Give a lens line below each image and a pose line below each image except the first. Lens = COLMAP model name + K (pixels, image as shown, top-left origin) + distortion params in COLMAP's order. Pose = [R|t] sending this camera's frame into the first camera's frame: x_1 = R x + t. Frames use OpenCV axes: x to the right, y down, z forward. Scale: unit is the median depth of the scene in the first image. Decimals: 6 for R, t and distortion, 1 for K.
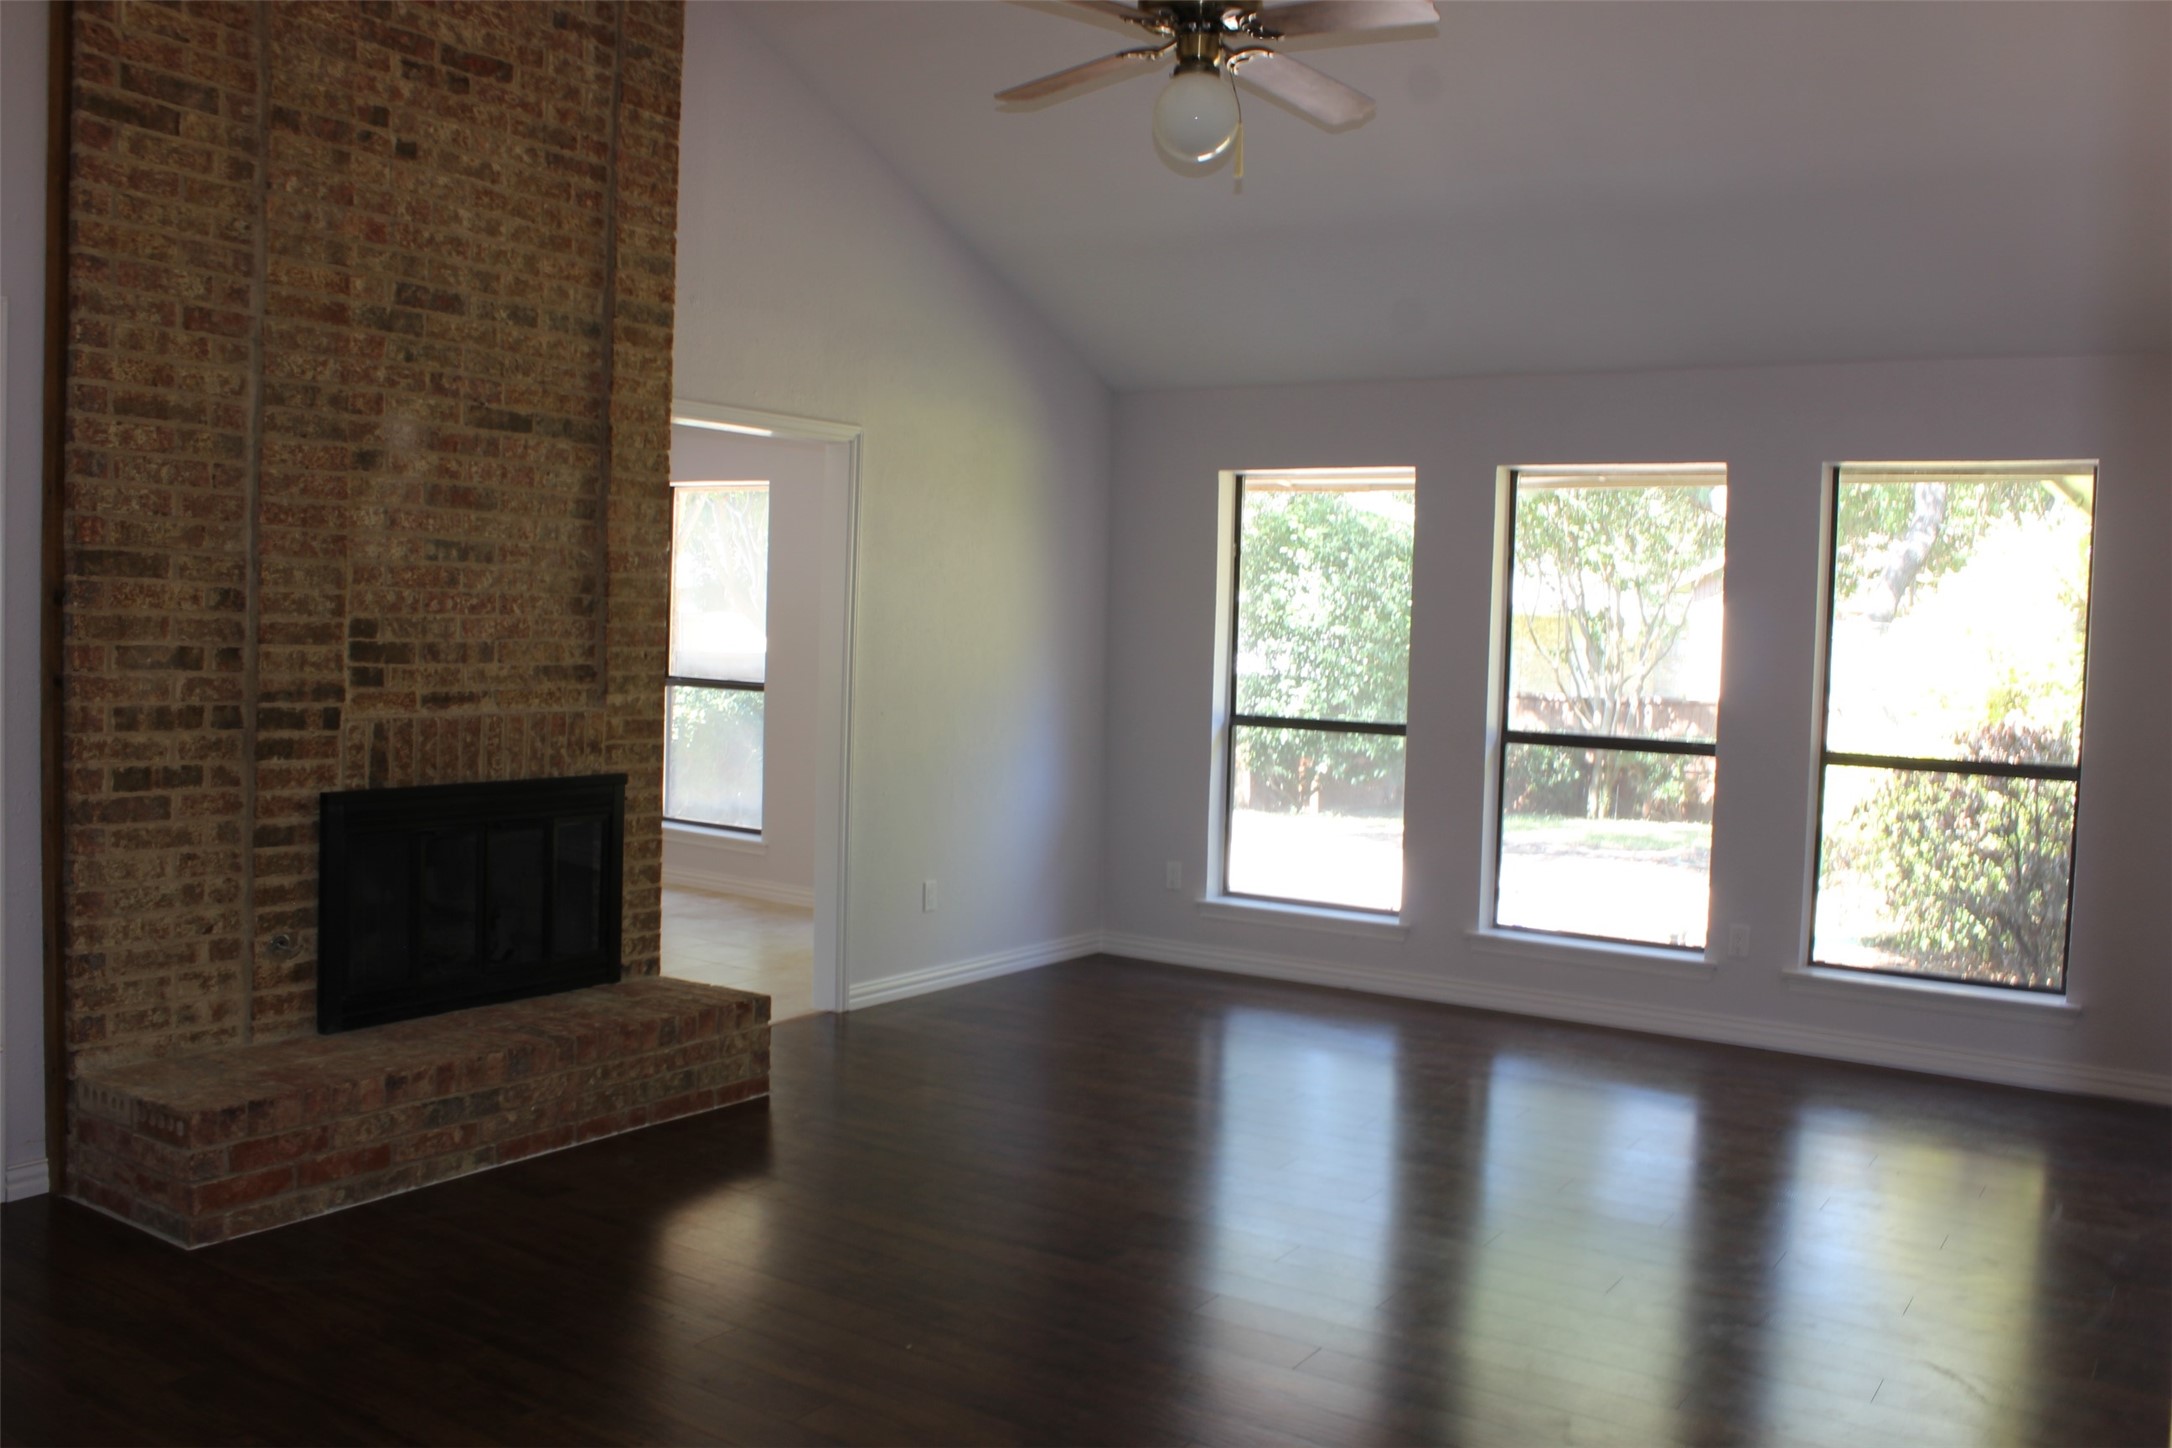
lens RADIAL K [[1804.3, 0, 1101.2], [0, 1804.3, 727.1], [0, 0, 1]] dist [-0.164040, 0.141414]
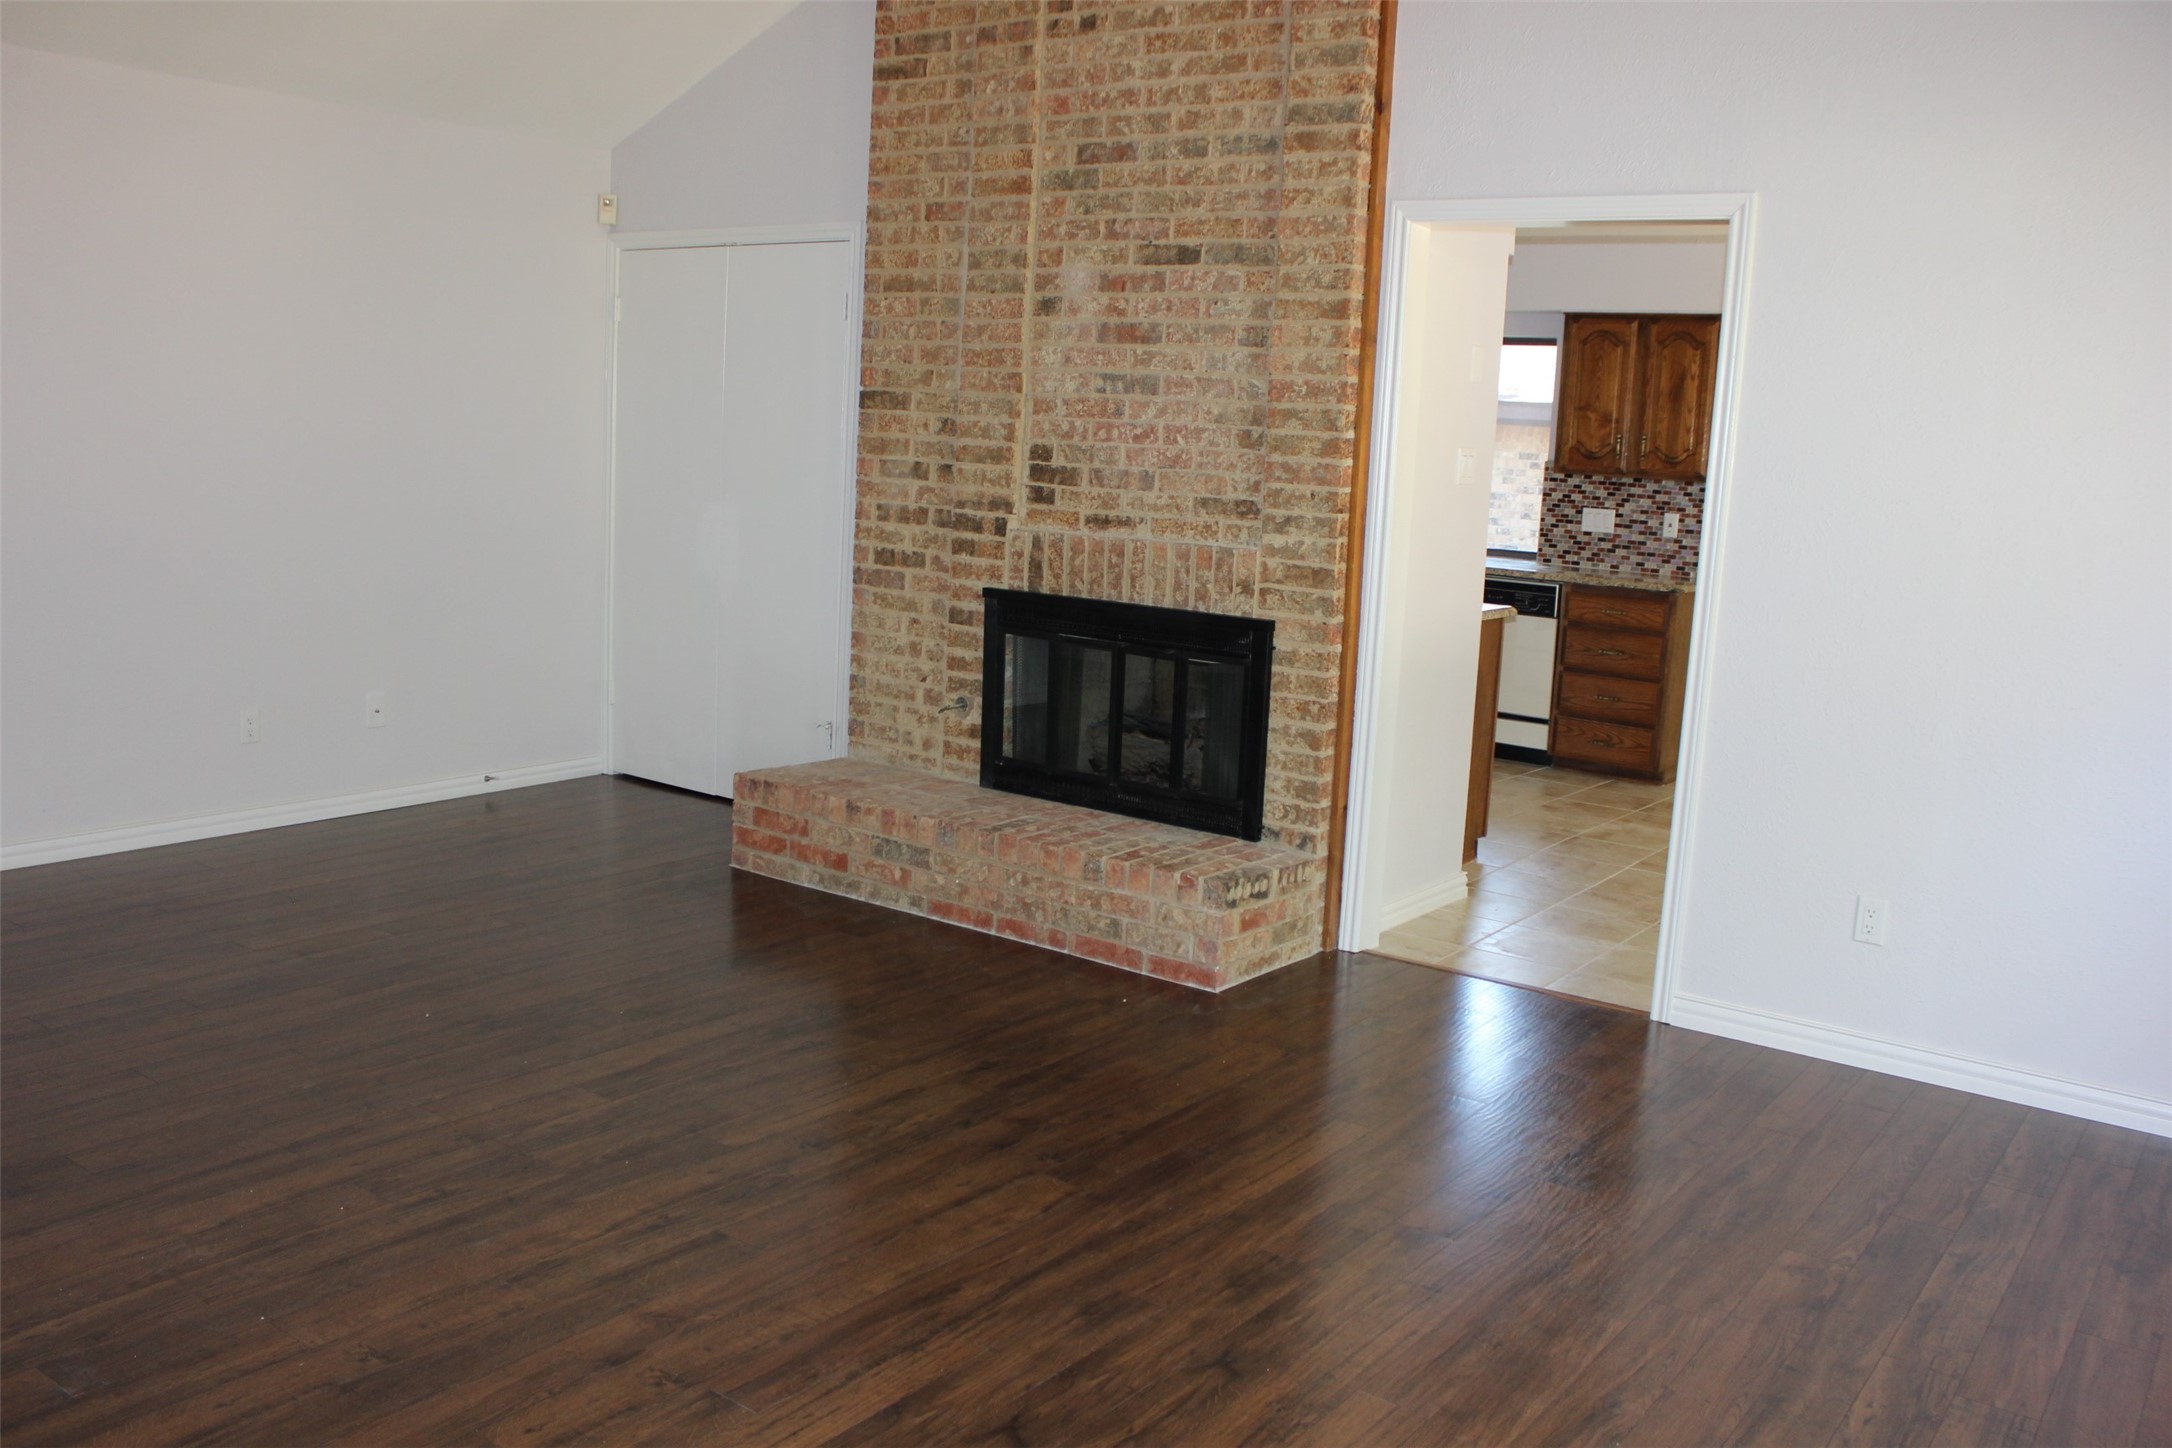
lens RADIAL K [[1804.3, 0, 1101.2], [0, 1804.3, 727.1], [0, 0, 1]] dist [-0.164040, 0.141414]
pose [[-0.040476, 0.128327, -0.990906, 0.774431], [-0.106734, 0.985489, 0.131985, -0.038679], [0.993463, 0.111106, -0.026192, 1.091026]]
